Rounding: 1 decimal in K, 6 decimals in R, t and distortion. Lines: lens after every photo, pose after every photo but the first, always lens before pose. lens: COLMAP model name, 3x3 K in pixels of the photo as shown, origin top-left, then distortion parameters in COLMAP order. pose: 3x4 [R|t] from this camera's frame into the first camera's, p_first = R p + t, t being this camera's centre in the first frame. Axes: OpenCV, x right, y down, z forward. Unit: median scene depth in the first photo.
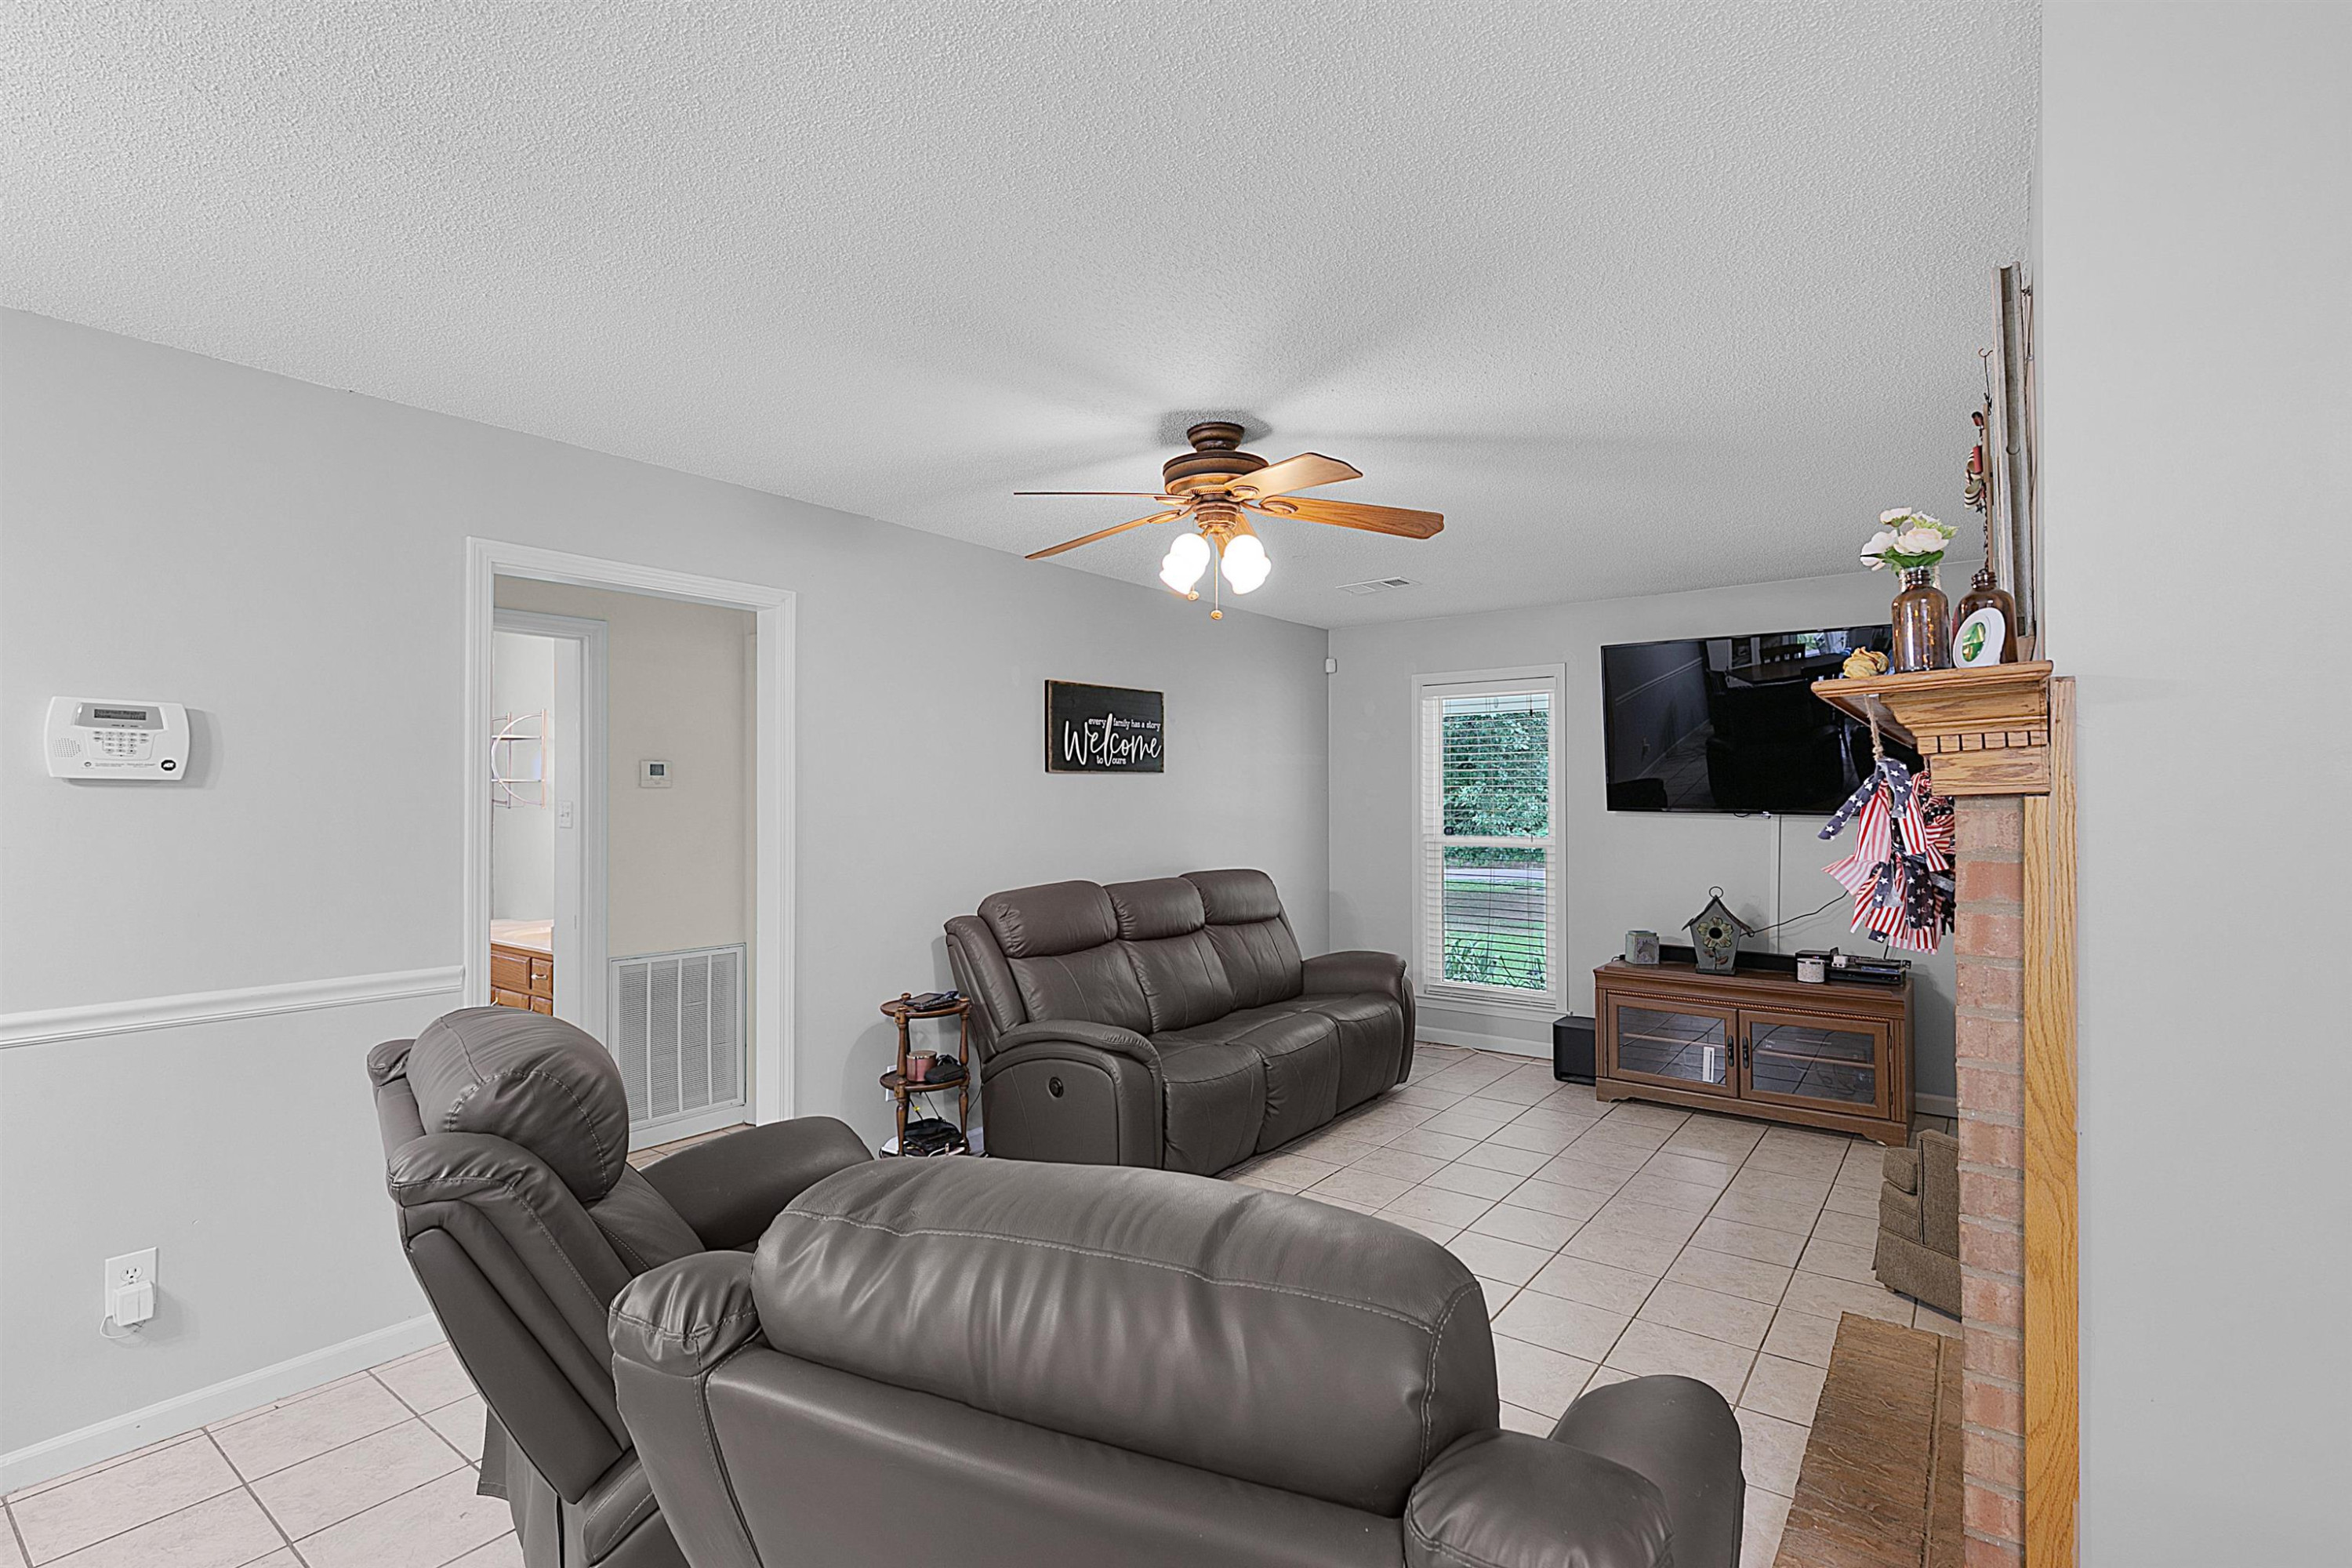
lens RADIAL K [[1094.0, 0, 1189.5], [0, 1094.0, 780.2], [0, 0, 1]] dist [0.004759, -0.001171]
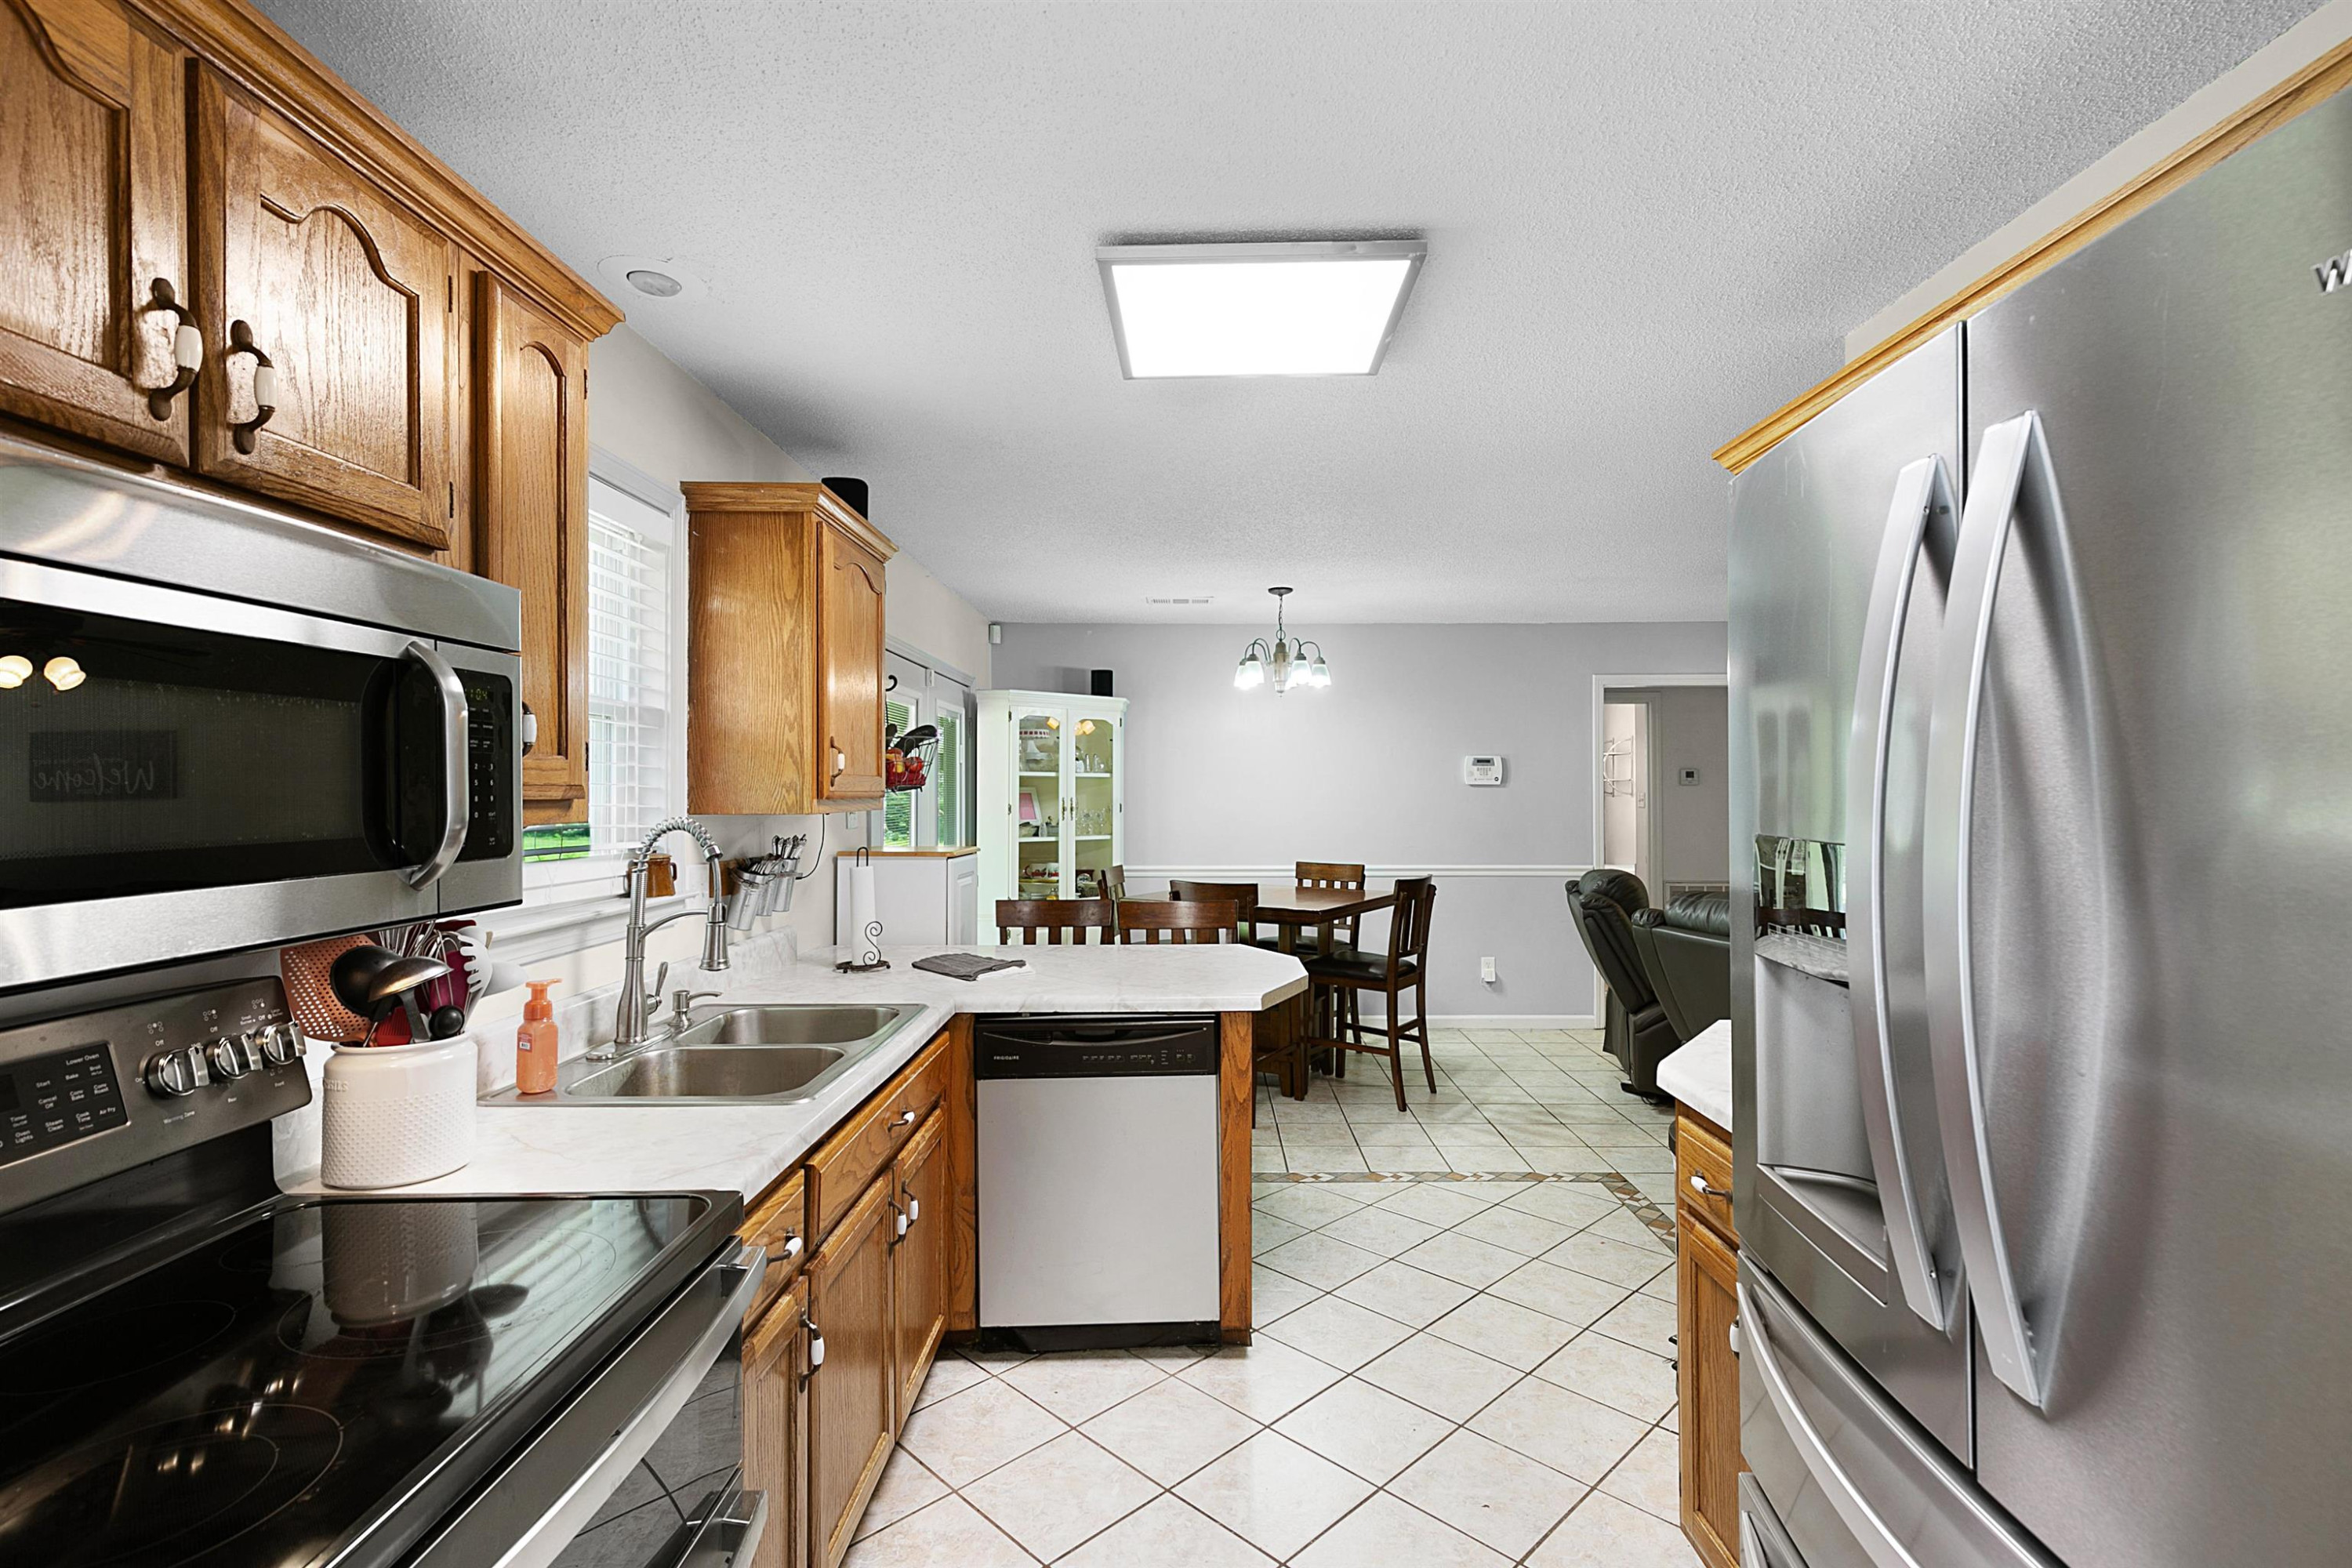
lens RADIAL K [[1094.0, 0, 1177.9], [0, 1094.0, 790.5], [0, 0, 1]] dist [0.004759, -0.001171]
pose [[0.590088, -0.006300, -0.807314, 0.541647], [0.015983, 0.999865, 0.003880, -0.005482], [0.807181, -0.015193, 0.590109, -0.845066]]
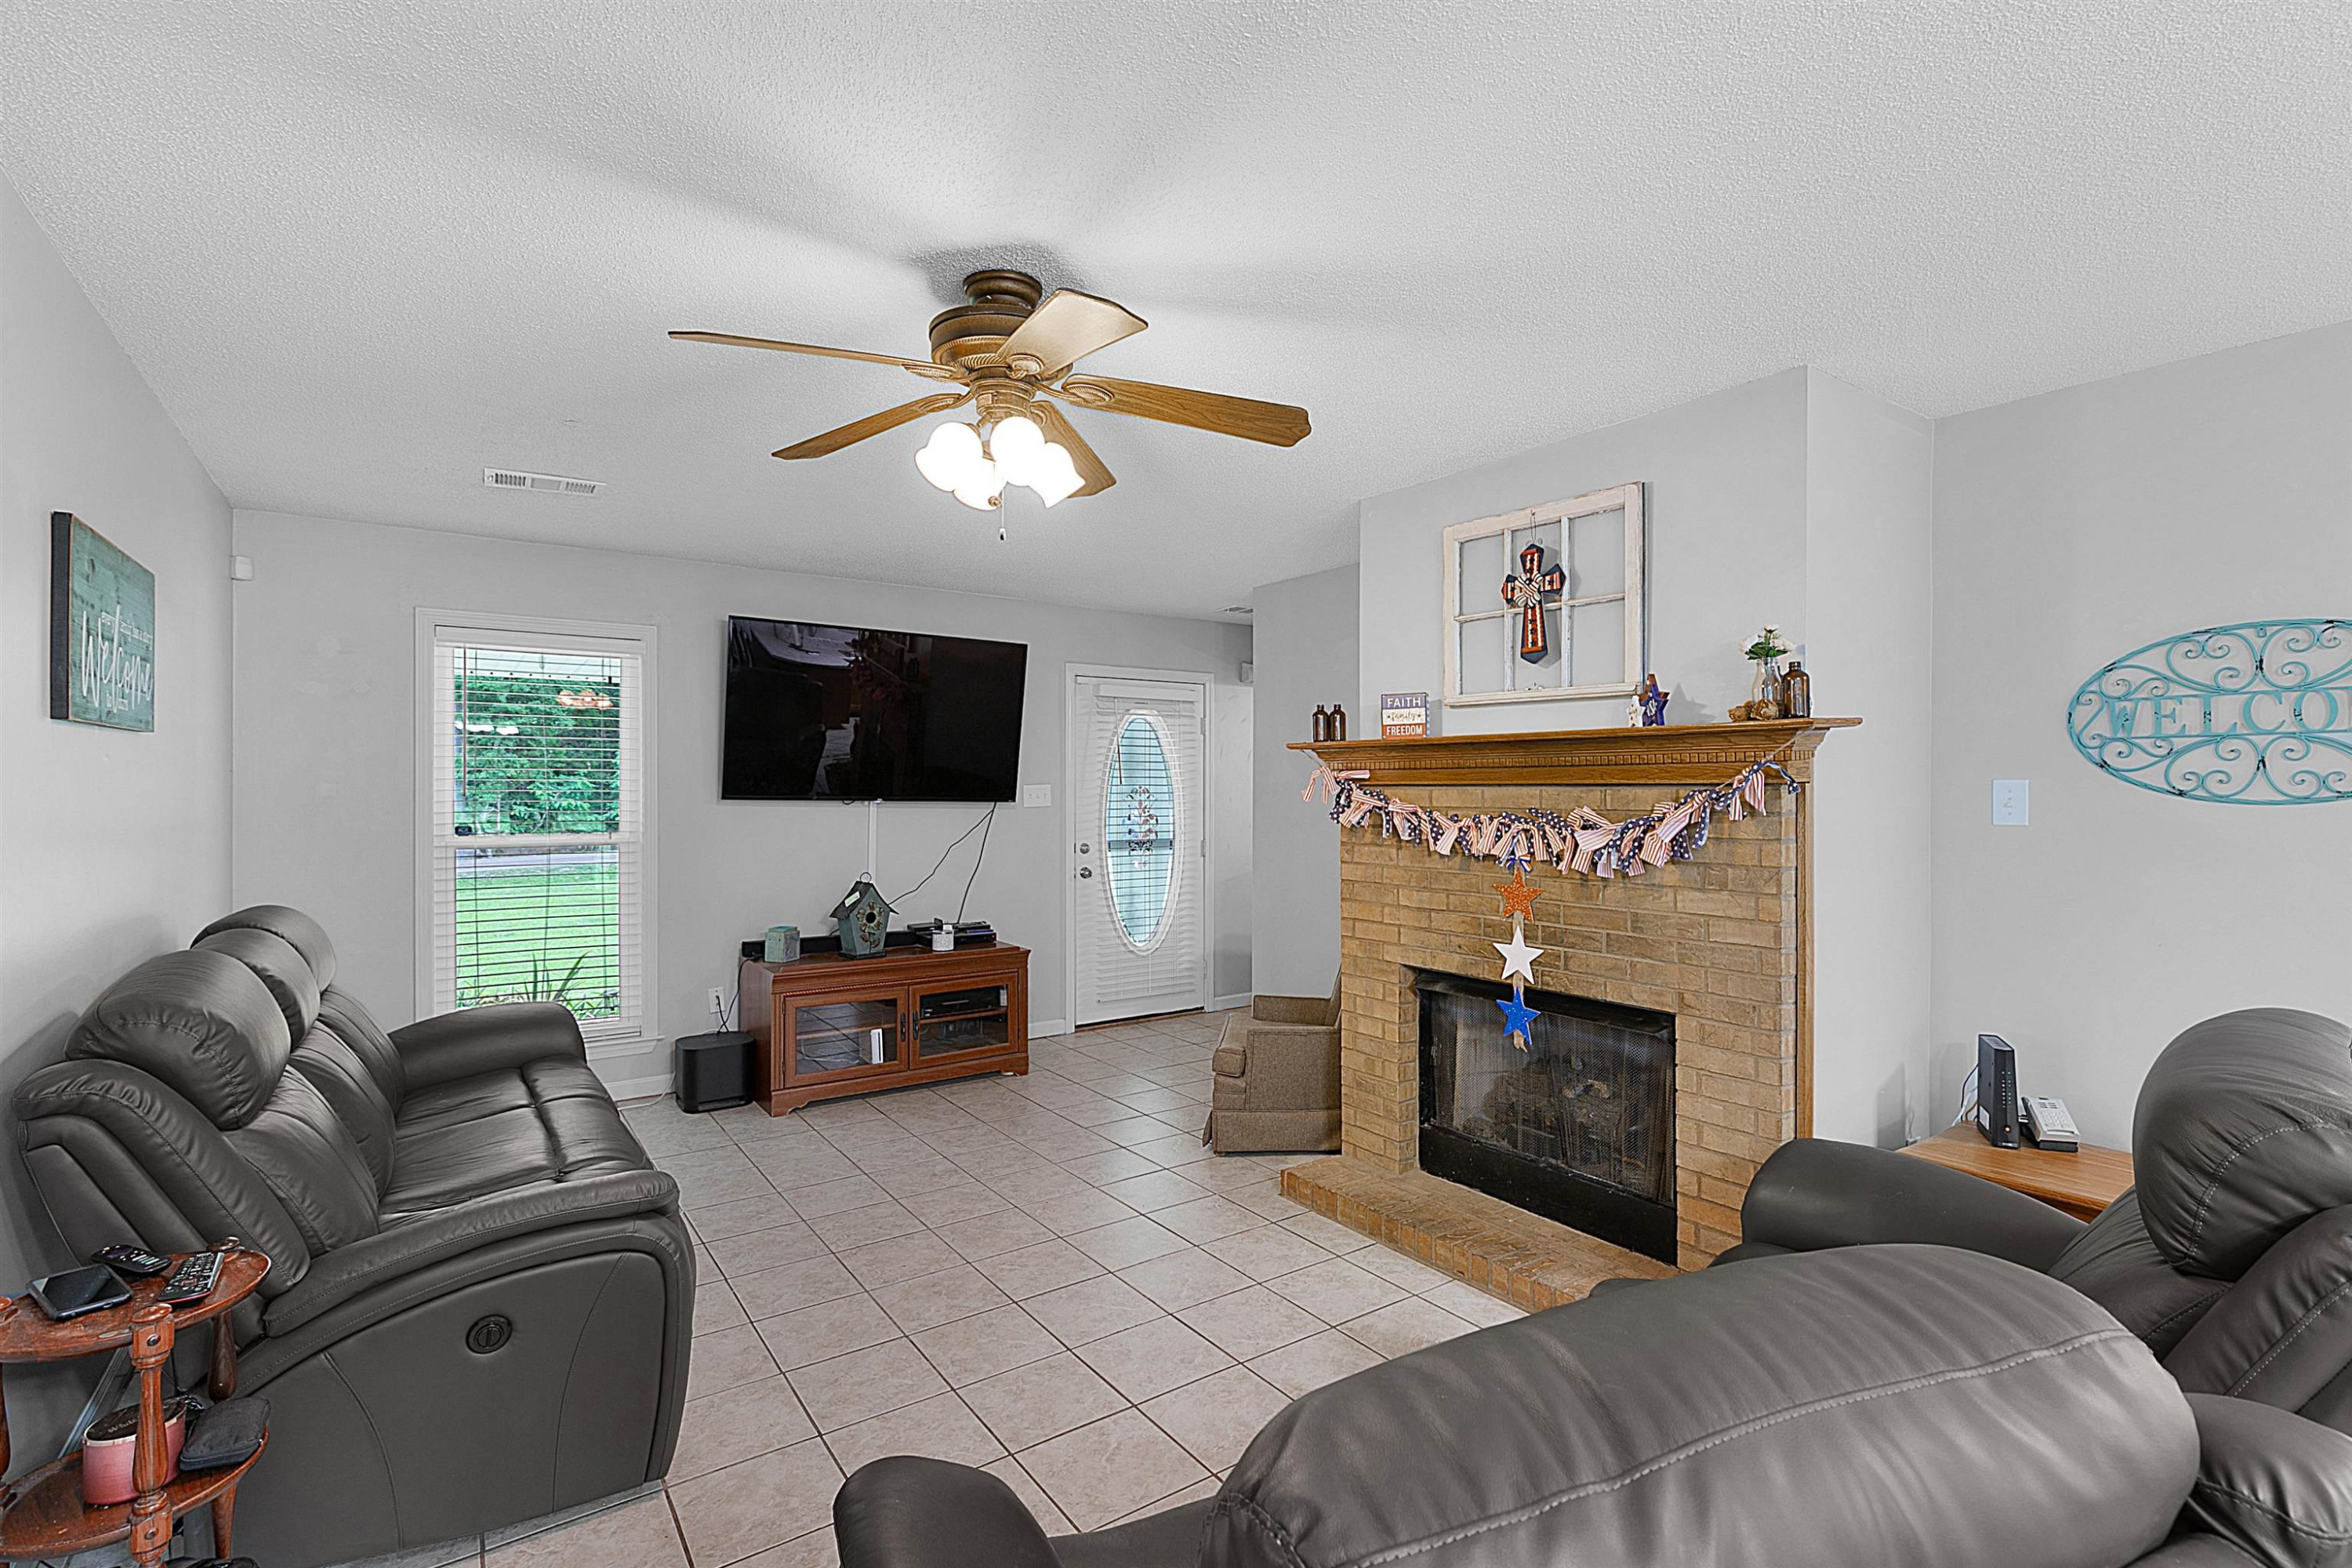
lens RADIAL K [[1094.0, 0, 1191.7], [0, 1094.0, 781.3], [0, 0, 1]] dist [0.004759, -0.001171]
pose [[0.307321, 0.007794, 0.951574, -0.677240], [-0.013773, 0.999898, -0.003742, 0.020538], [-0.951506, -0.011956, 0.307397, 0.679935]]
